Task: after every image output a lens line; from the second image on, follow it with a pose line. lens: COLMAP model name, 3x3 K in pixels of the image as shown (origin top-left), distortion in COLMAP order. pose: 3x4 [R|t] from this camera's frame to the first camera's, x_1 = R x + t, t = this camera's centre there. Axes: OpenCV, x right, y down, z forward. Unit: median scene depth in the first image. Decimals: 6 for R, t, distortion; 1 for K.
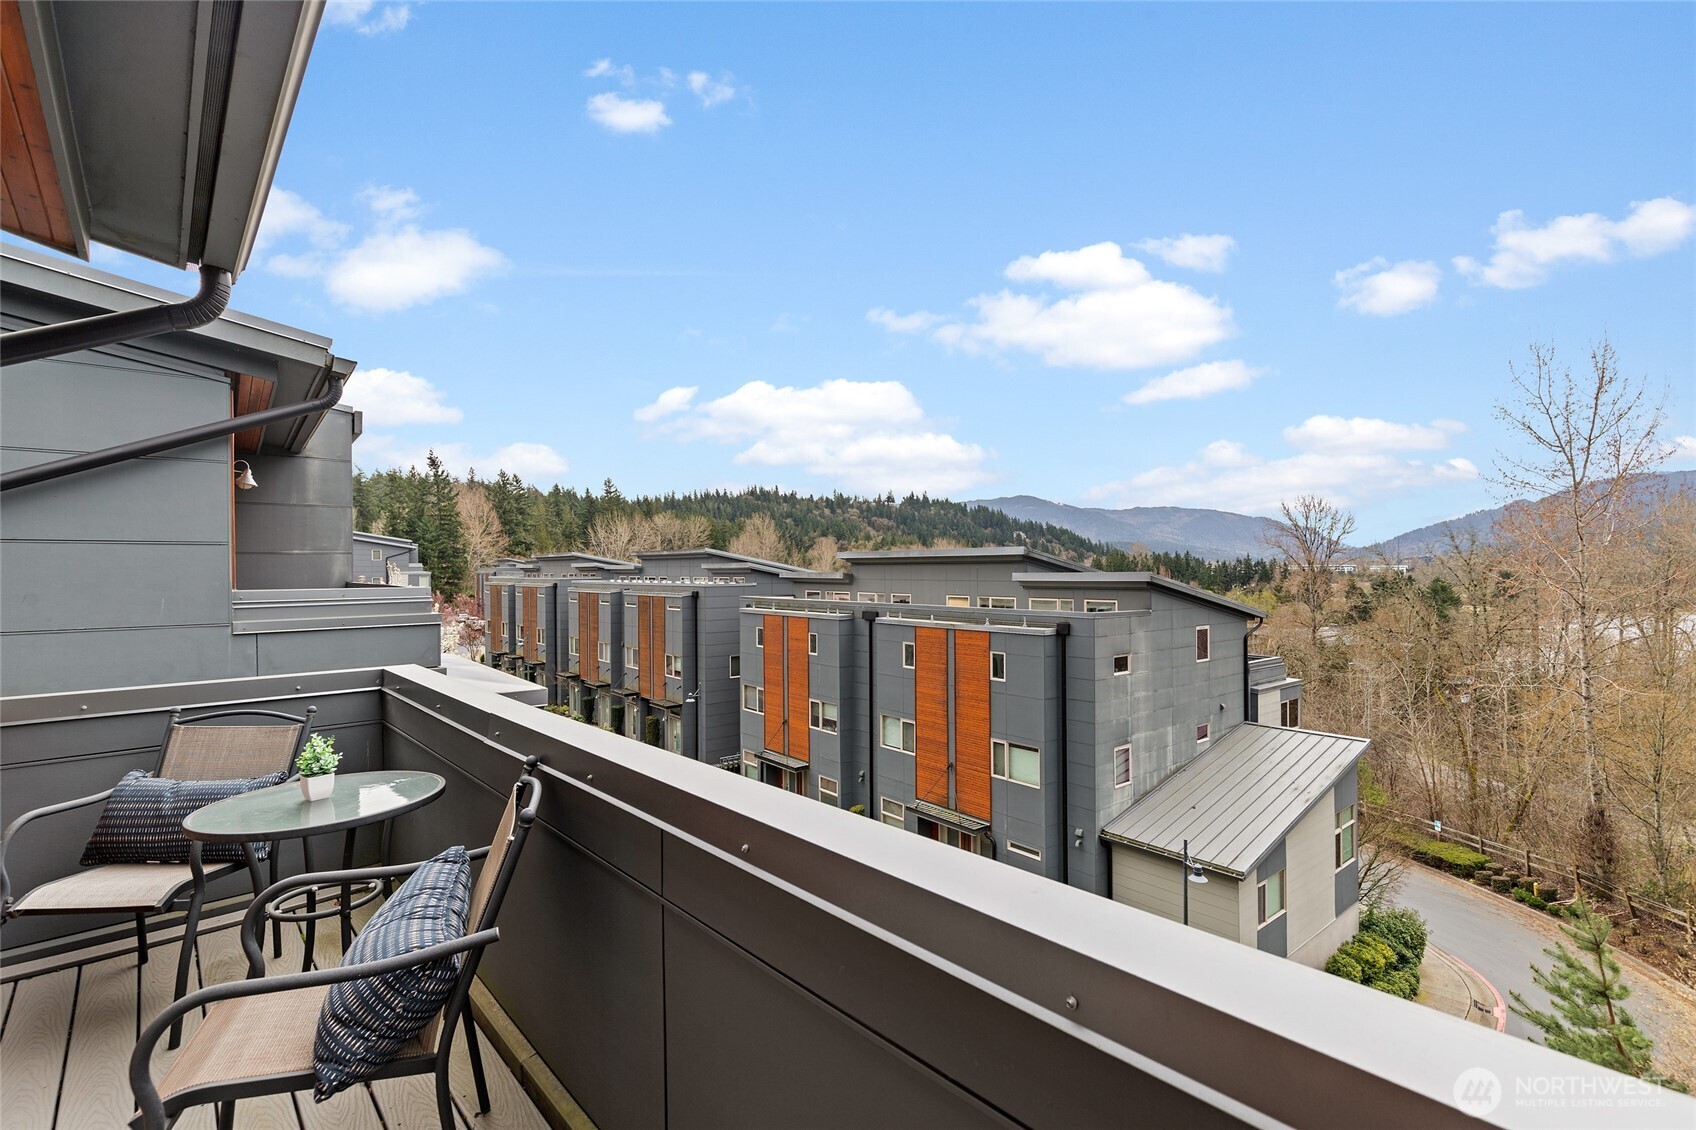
lens RADIAL K [[756.7, 0, 850.5], [0, 756.7, 574.9], [0, 0, 1]] dist [0.000864, 0.000512]
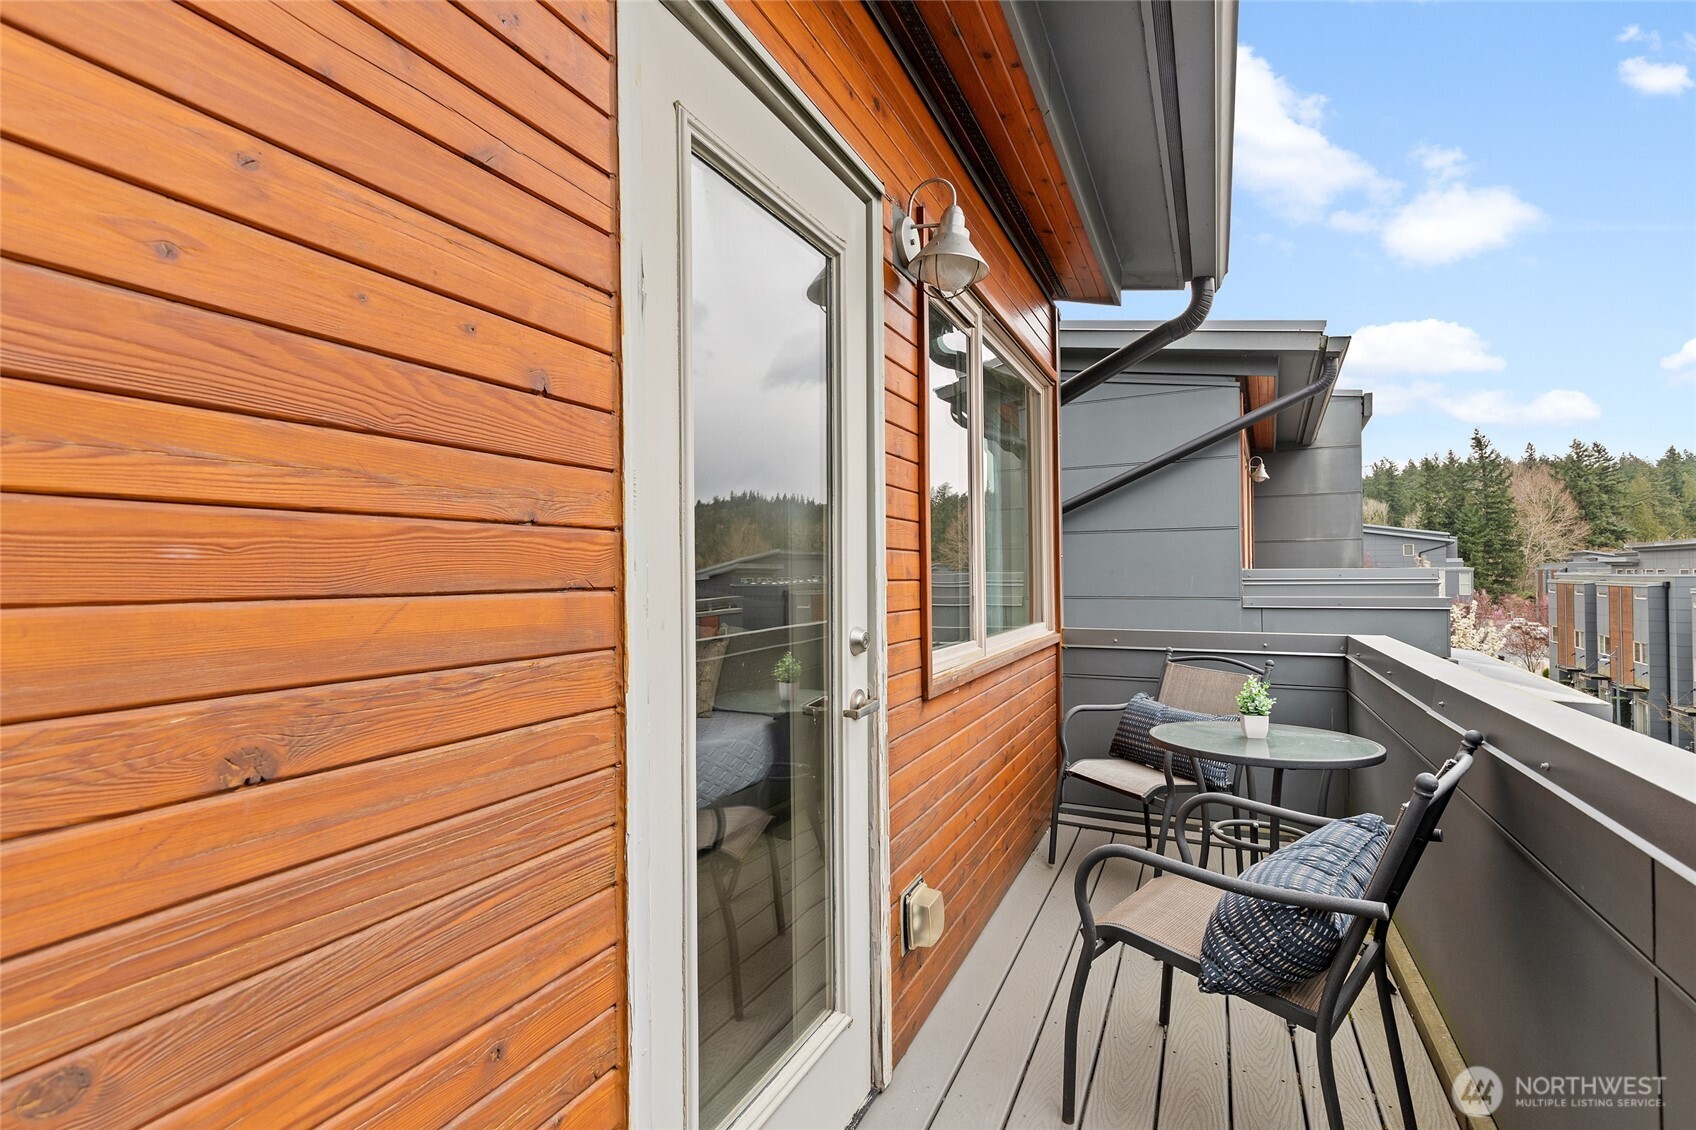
lens RADIAL K [[756.7, 0, 850.5], [0, 756.7, 574.9], [0, 0, 1]] dist [0.000864, 0.000512]
pose [[0.367351, 0.003101, -0.930077, 0.060264], [0.001557, 0.999991, 0.003949, 0.058342], [0.930081, -0.002898, 0.367343, 0.084163]]
